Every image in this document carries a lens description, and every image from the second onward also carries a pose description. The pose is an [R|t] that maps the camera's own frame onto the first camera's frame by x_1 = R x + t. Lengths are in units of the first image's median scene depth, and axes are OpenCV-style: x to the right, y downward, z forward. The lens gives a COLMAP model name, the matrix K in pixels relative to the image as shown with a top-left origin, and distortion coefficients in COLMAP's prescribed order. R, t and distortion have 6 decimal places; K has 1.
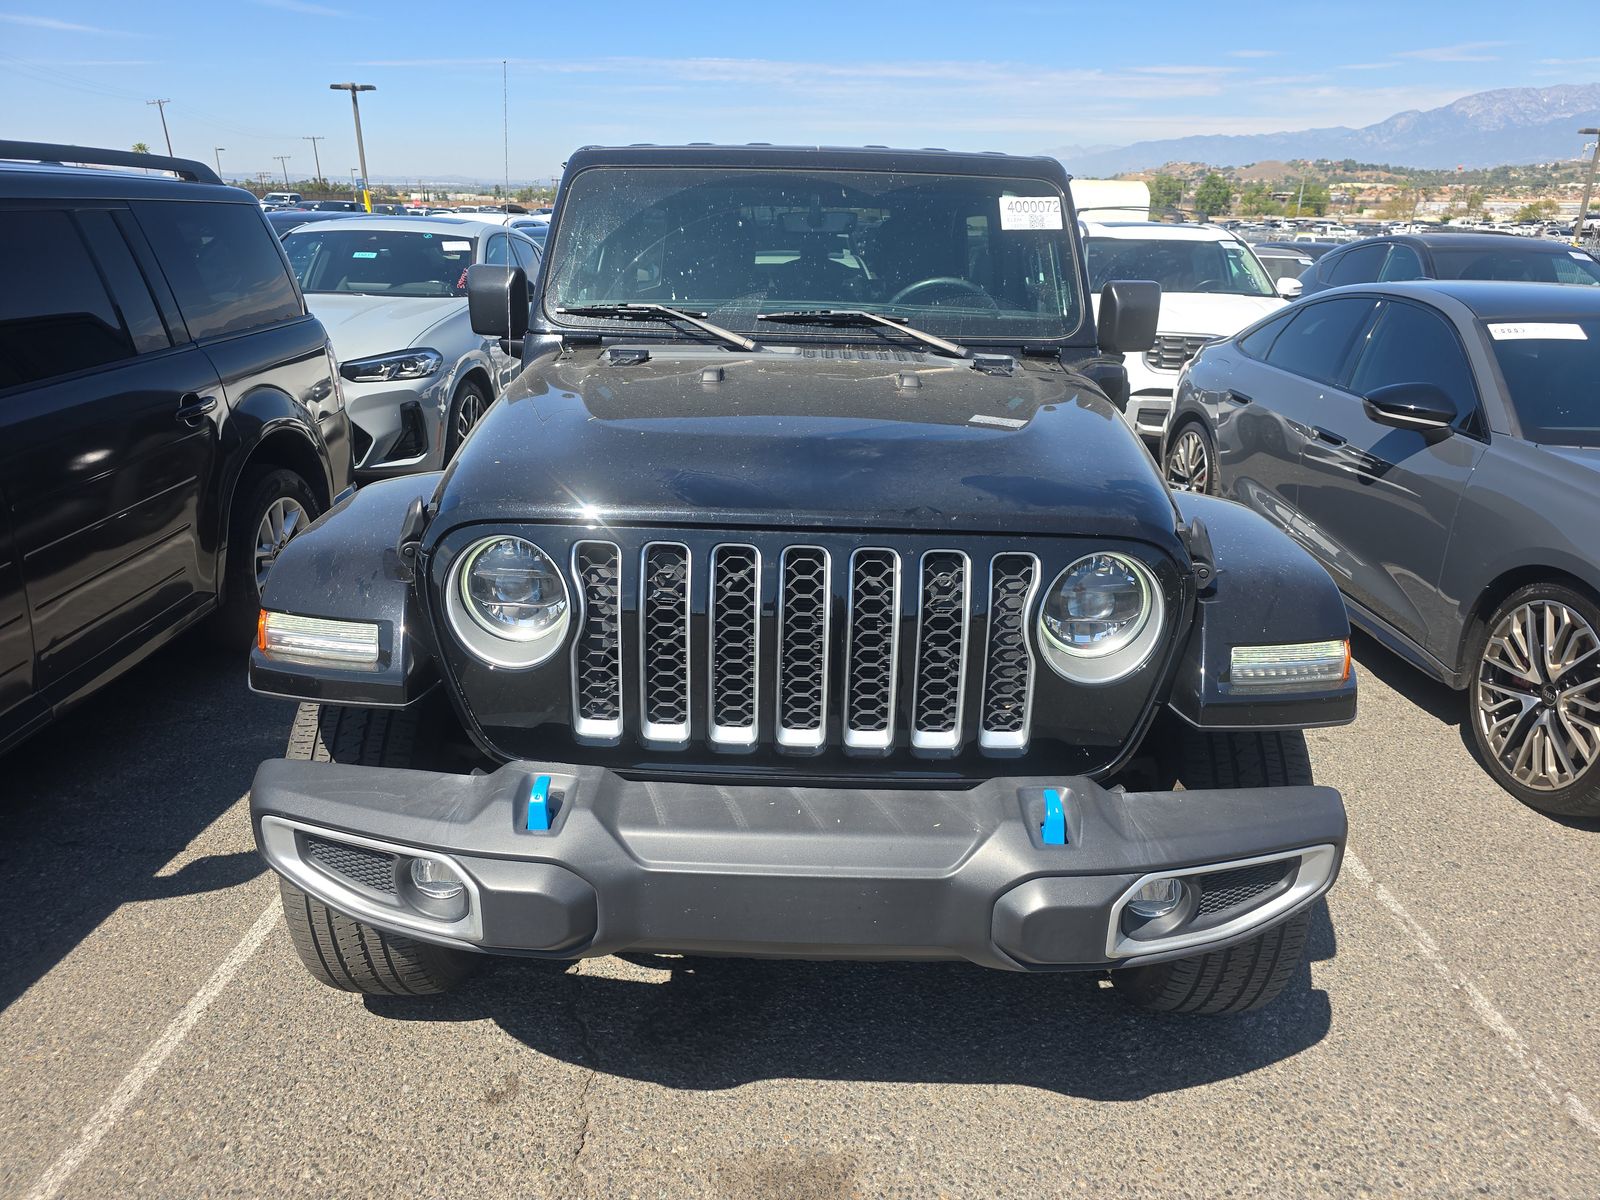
lens RADIAL K [[1090.4, 0, 805.8], [0, 1090.4, 598.7], [0, 0, 1]] dist [0.004431, -0.000549]
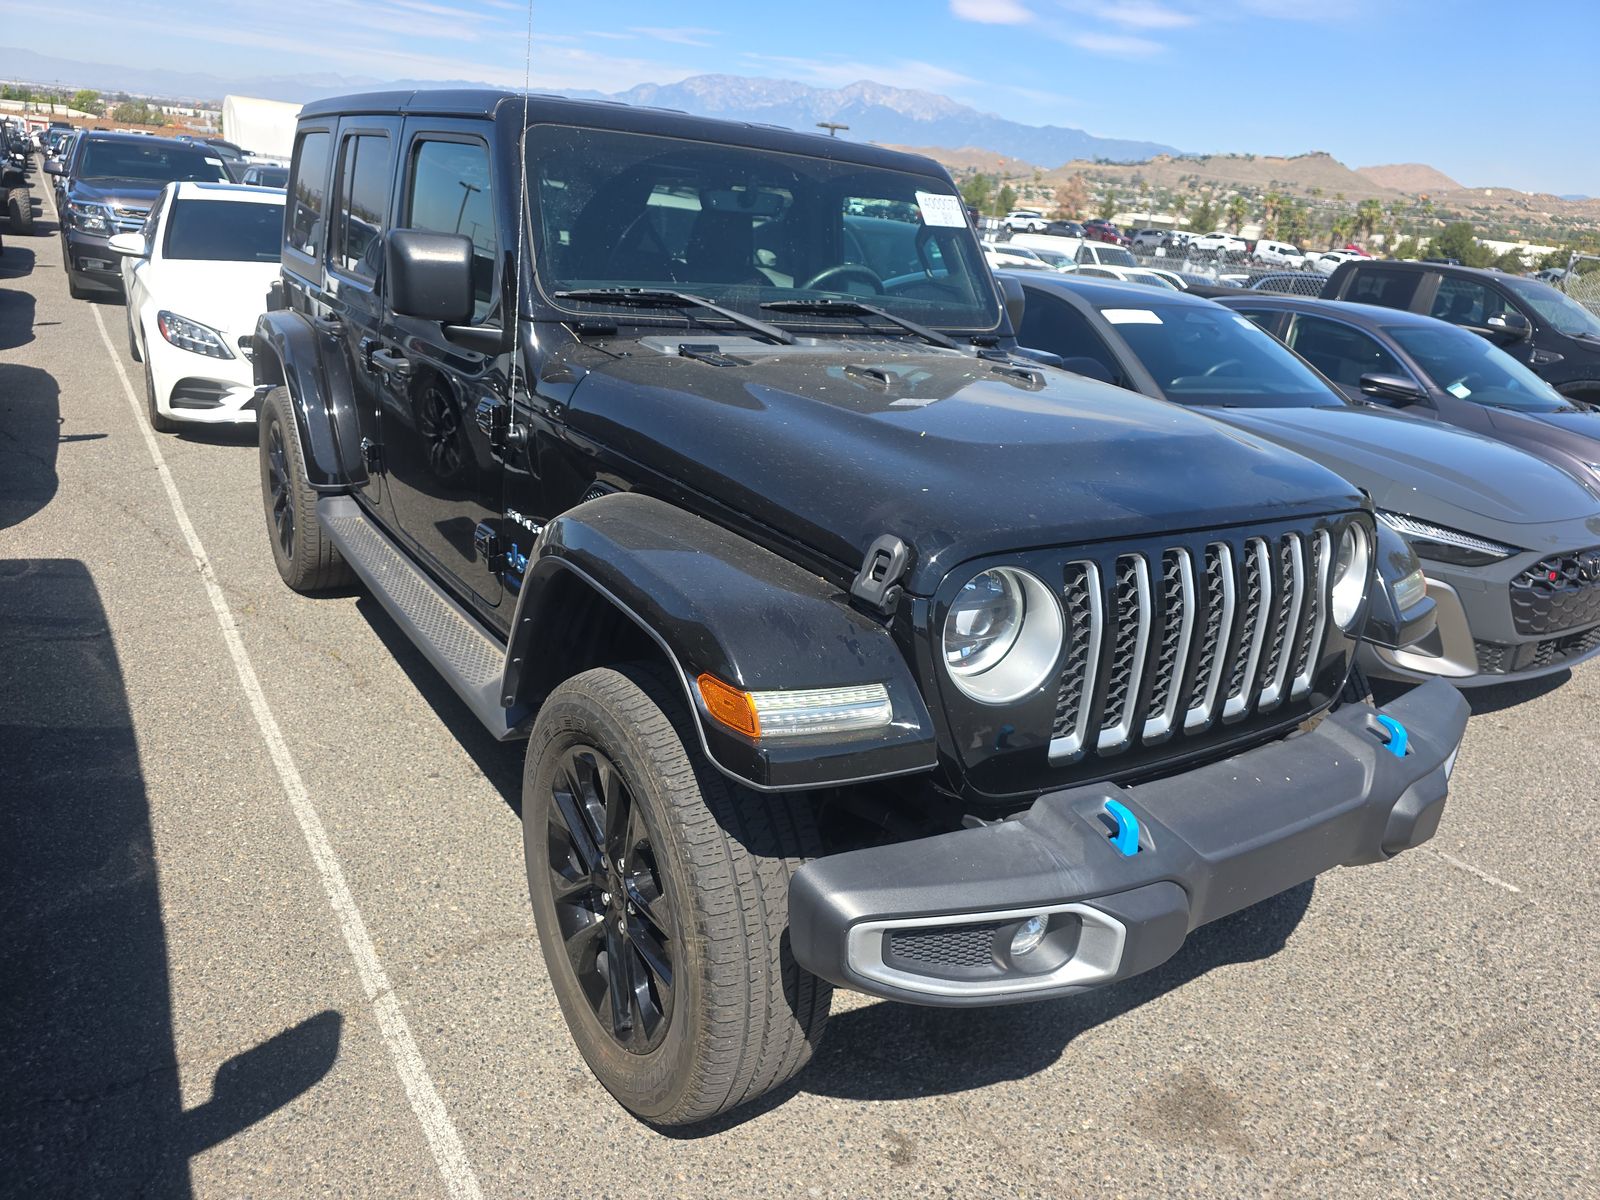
lens RADIAL K [[1090.4, 0, 808.3], [0, 1090.4, 603.0], [0, 0, 1]] dist [0.004431, -0.000549]
pose [[0.818584, -0.137024, 0.557804, -0.595741], [0.110381, 0.990555, 0.081343, -0.076446], [-0.563682, -0.005015, 0.825977, 0.196441]]
